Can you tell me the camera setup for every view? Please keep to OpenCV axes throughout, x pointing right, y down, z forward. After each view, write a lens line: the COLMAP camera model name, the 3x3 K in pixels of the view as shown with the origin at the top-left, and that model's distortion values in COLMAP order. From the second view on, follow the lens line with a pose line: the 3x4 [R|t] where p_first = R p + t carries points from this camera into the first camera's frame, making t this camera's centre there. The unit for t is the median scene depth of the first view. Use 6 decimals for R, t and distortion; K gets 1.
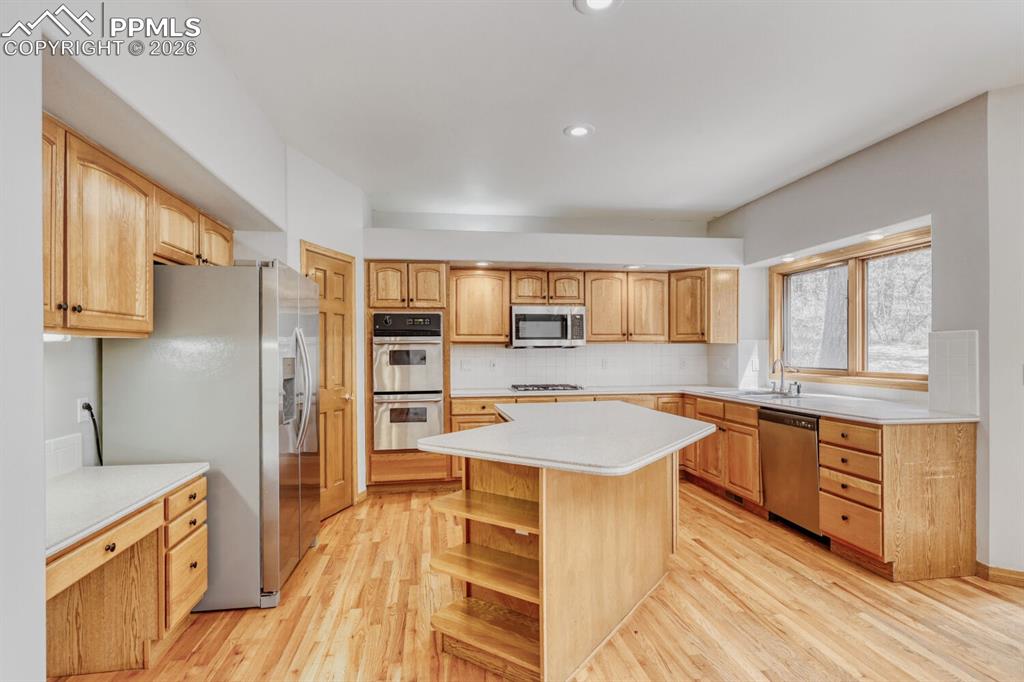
lens RADIAL K [[517.0, 0, 510.1], [0, 517.0, 347.1], [0, 0, 1]] dist [-0.001551, -0.000013]
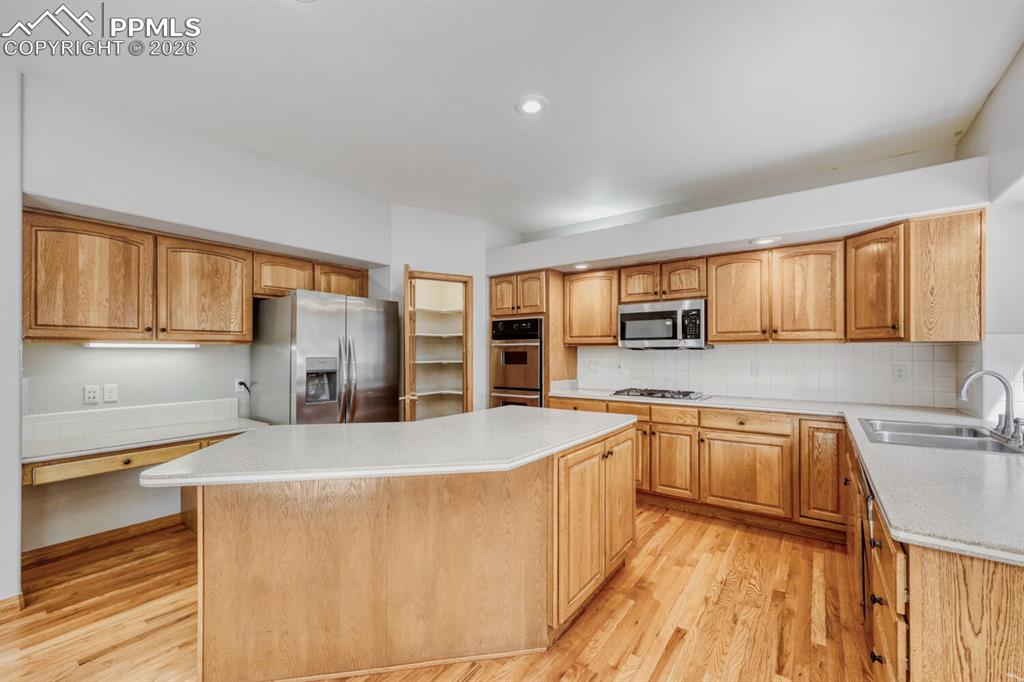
lens RADIAL K [[419.7, 0, 507.4], [0, 419.7, 346.1], [0, 0, 1]] dist [-0.002177, 0.000272]
pose [[0.703281, -0.006284, -0.710884, 0.407738], [0.004133, 0.999980, -0.004751, -0.001715], [0.710899, 0.000403, 0.703294, 0.306717]]
